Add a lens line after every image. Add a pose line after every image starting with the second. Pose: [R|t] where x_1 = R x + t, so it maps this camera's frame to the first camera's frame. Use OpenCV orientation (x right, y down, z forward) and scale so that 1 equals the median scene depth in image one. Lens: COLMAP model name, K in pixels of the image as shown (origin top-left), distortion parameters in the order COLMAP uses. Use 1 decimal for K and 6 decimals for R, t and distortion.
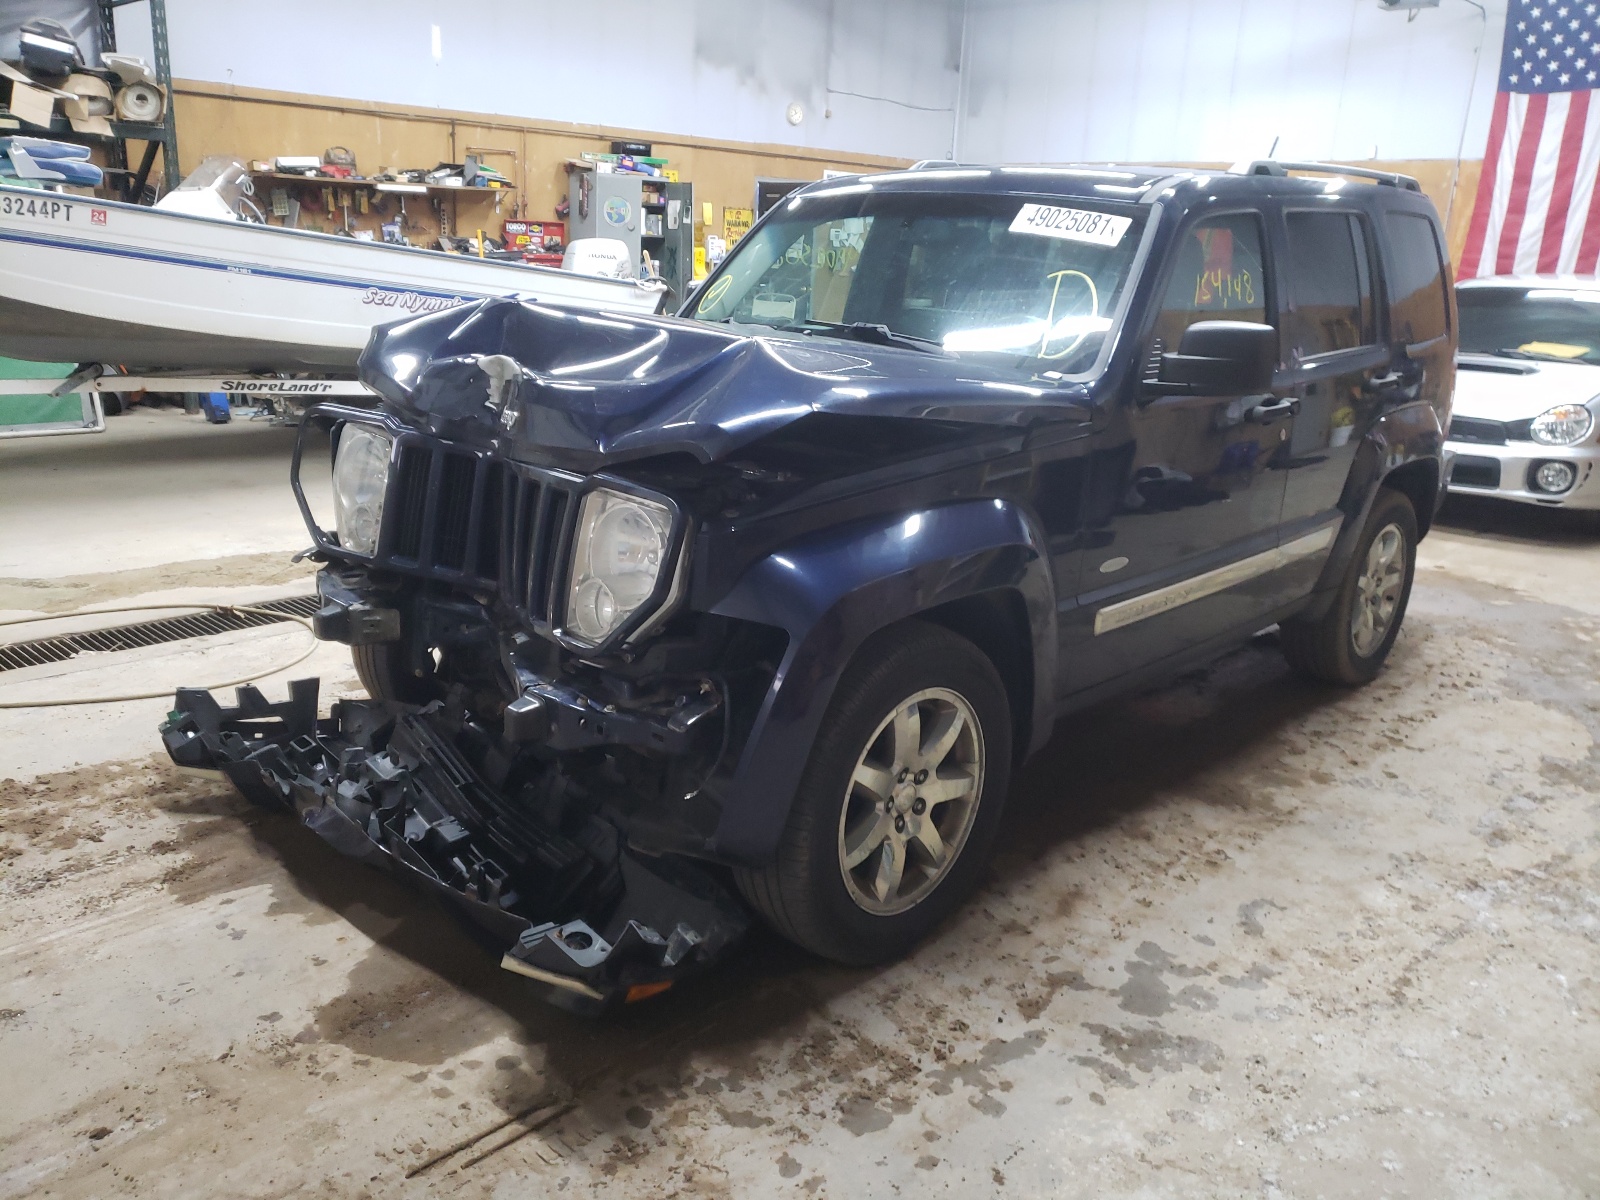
lens RADIAL K [[1248.6, 0, 764.3], [0, 1248.6, 565.8], [0, 0, 1]] dist [0.005851, 0.004655]
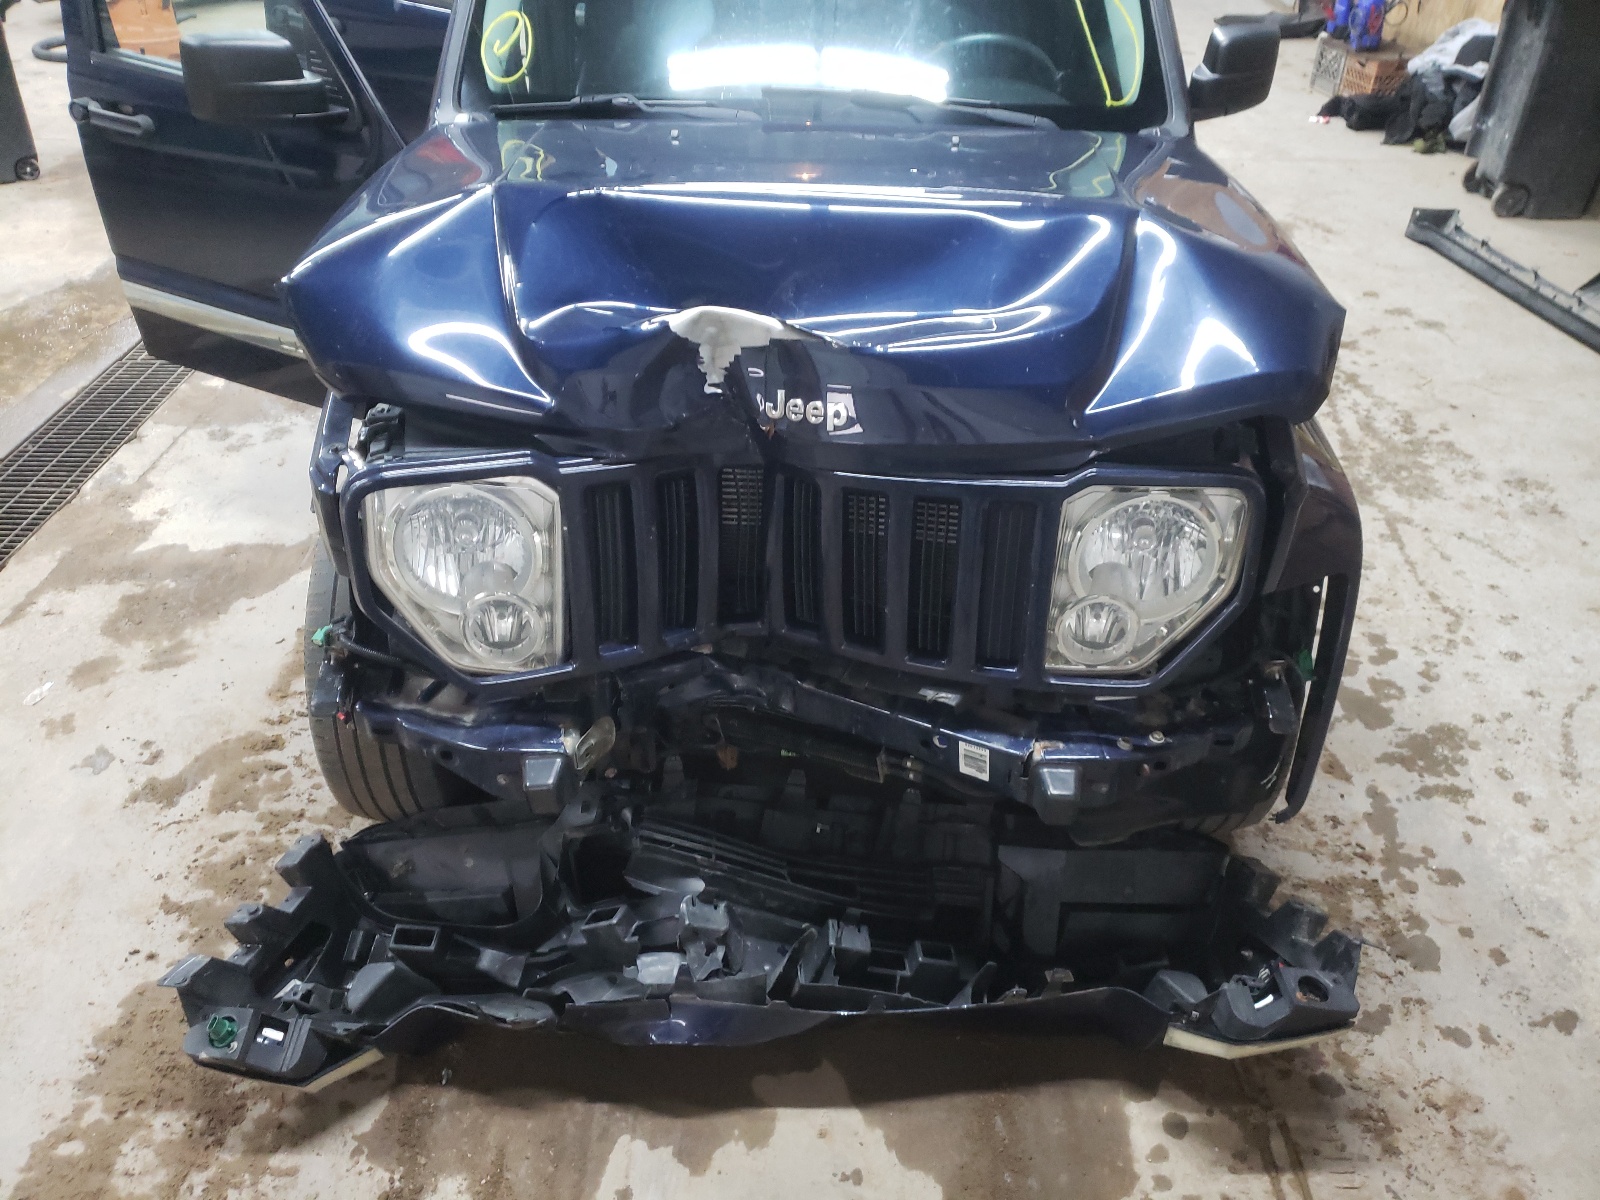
lens RADIAL K [[1248.5, 0, 800.0], [0, 1248.5, 600.0], [0, 0, 1]] dist [0.012742, 0.013320]
pose [[0.720837, -0.424716, 0.547731, -0.521196], [0.193039, 0.882012, 0.429873, -0.267732], [-0.665680, -0.204135, 0.717774, 0.433411]]
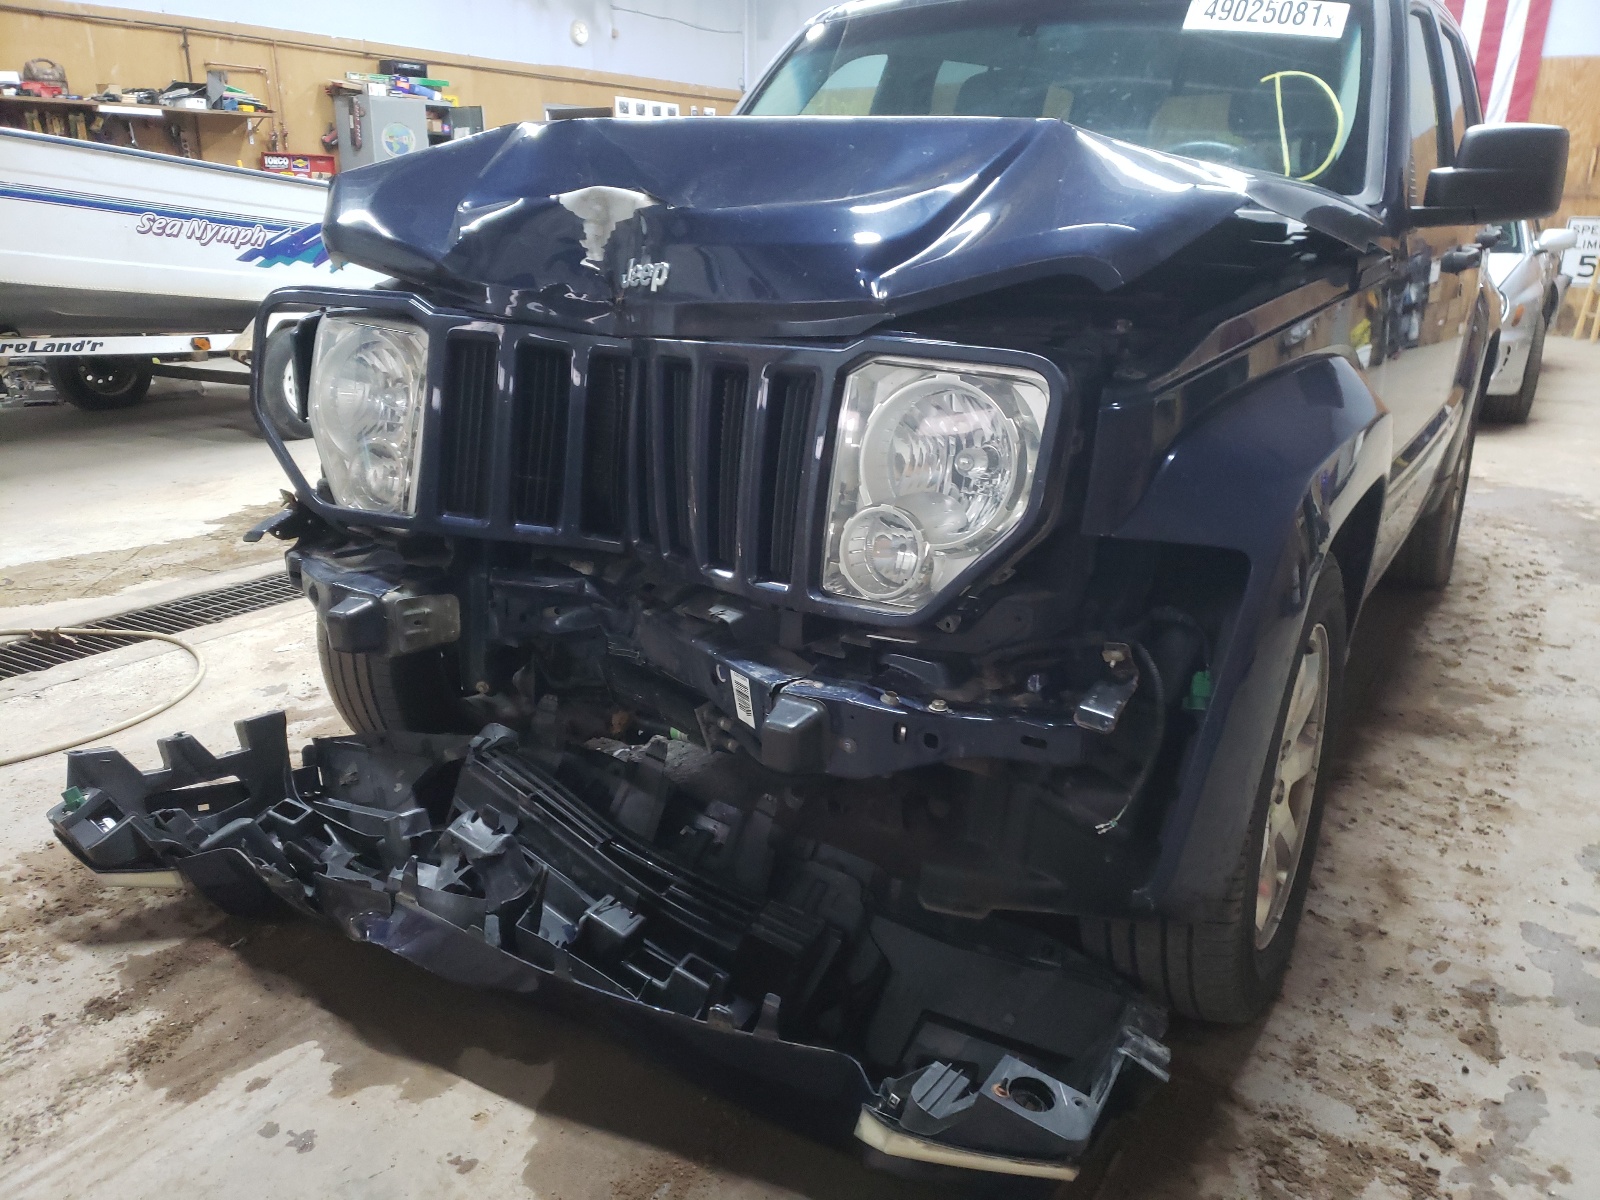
lens RADIAL K [[1248.5, 0, 800.0], [0, 1248.5, 600.0], [0, 0, 1]] dist [0.012742, 0.013320]
pose [[0.972338, -0.098549, 0.211769, -0.238968], [0.087107, 0.994222, 0.062722, 0.011502], [-0.216727, -0.042540, 0.975305, 0.297362]]
